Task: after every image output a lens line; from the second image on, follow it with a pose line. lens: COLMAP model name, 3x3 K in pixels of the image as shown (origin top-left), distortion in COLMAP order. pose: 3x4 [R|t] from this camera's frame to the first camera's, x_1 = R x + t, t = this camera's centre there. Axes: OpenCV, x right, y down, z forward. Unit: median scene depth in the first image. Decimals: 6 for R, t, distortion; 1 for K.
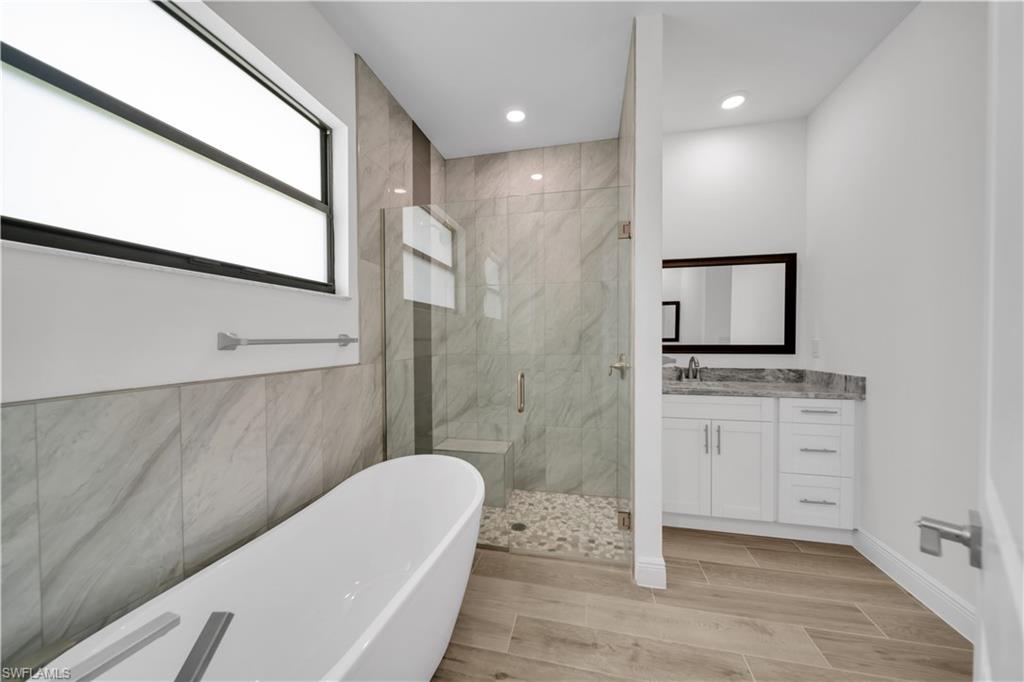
lens RADIAL K [[353.7, 0, 515.1], [0, 353.7, 340.2], [0, 0, 1]] dist [-0.000399, -0.000653]
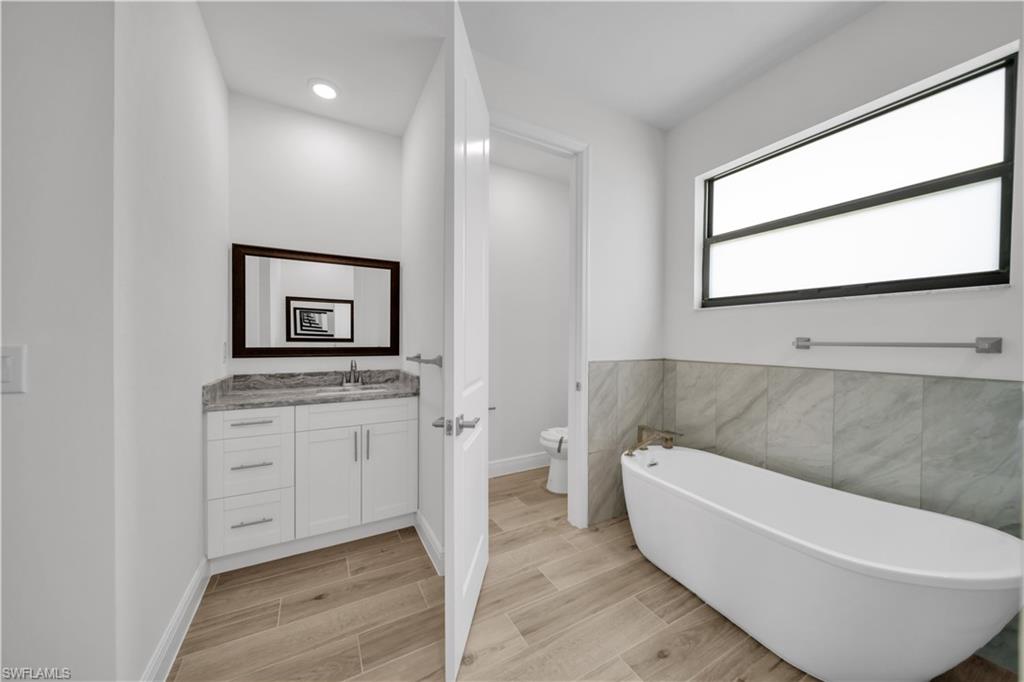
lens RADIAL K [[353.7, 0, 511.5], [0, 353.7, 341.3], [0, 0, 1]] dist [-0.000399, -0.000653]
pose [[-0.742845, 0.003115, -0.669456, 1.041272], [-0.011188, 0.999792, 0.017067, -0.014345], [0.669370, 0.020168, -0.742655, 1.220243]]
